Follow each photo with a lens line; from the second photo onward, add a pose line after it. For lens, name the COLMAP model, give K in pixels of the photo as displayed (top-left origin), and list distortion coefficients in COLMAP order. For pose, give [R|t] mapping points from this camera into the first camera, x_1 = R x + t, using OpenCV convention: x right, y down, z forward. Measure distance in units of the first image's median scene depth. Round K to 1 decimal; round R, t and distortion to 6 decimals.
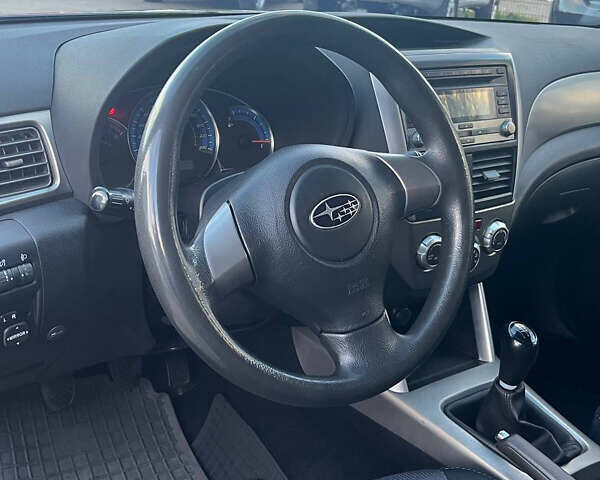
lens RADIAL K [[754.4, 0, 302.8], [0, 754.4, 238.9], [0, 0, 1]] dist [0.053294, 0.000000]
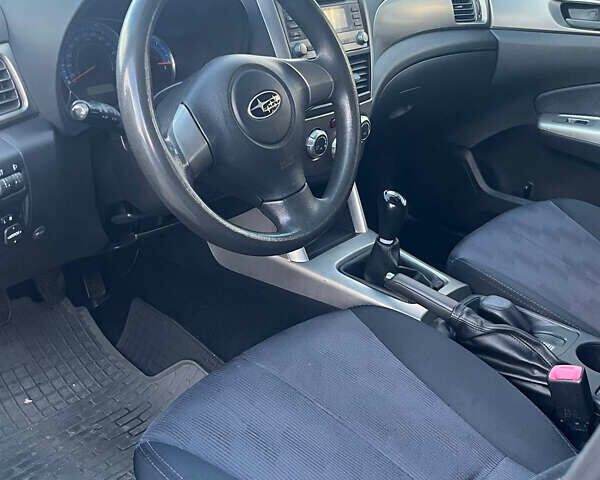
lens RADIAL K [[754.4, 0, 296.7], [0, 754.4, 239.8], [0, 0, 1]] dist [0.053294, 0.000000]
pose [[0.965950, -0.132163, 0.222424, -0.171478], [0.114179, 0.989199, 0.091917, 0.060930], [-0.232170, -0.063391, 0.970607, -0.215980]]
